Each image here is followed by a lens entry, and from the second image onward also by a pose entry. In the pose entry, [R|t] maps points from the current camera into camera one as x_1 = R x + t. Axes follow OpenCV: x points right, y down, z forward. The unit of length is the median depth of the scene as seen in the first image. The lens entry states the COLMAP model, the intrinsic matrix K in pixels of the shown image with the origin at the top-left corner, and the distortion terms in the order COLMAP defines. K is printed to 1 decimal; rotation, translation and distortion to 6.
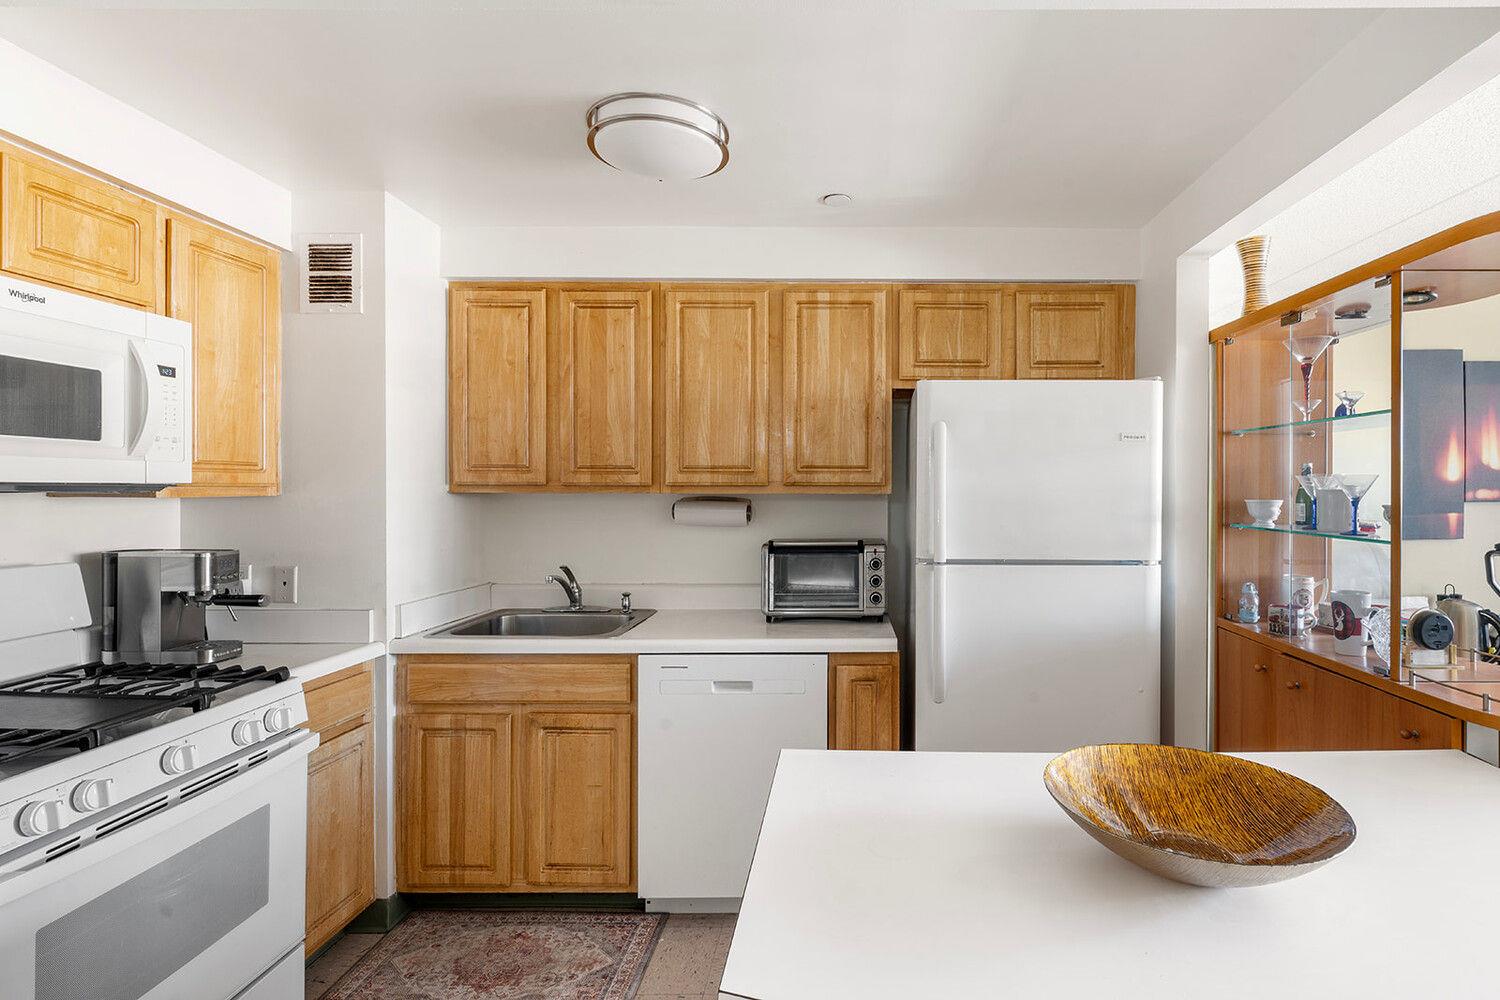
lens RADIAL K [[716.5, 0, 751.0], [0, 716.5, 499.3], [0, 0, 1]] dist [-0.001202, -0.000608]
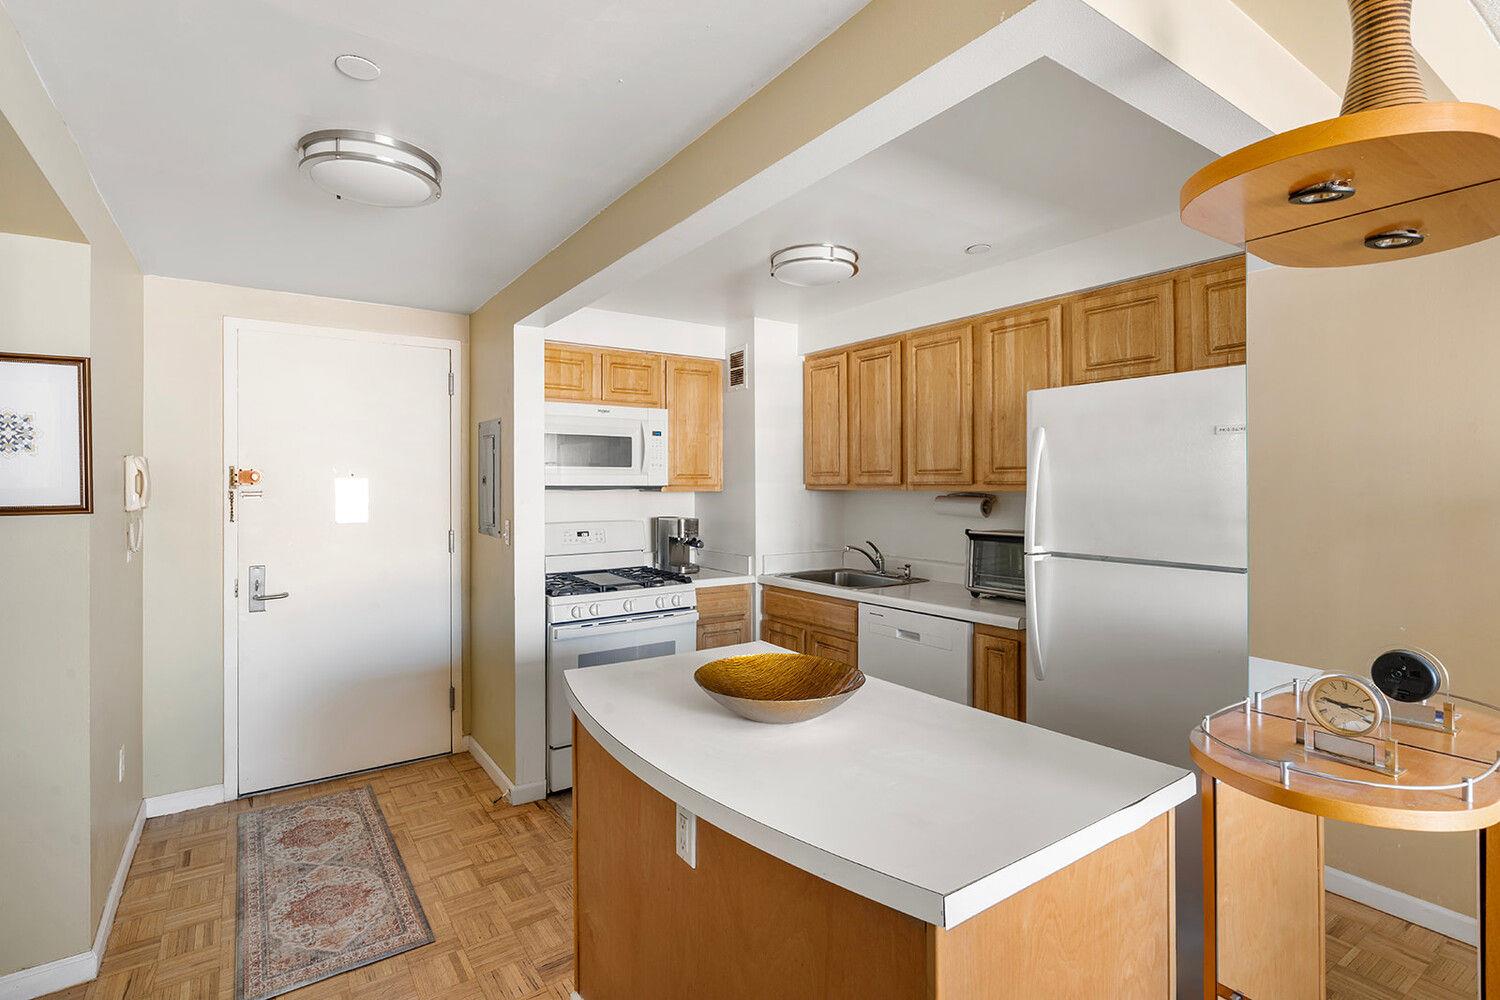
lens RADIAL K [[716.5, 0, 752.2], [0, 716.5, 489.2], [0, 0, 1]] dist [-0.001202, -0.000608]
pose [[0.573309, 0.001663, -0.819338, 0.815696], [-0.007926, 0.999962, -0.003516, -0.003696], [0.819301, 0.008510, 0.573301, -0.004841]]
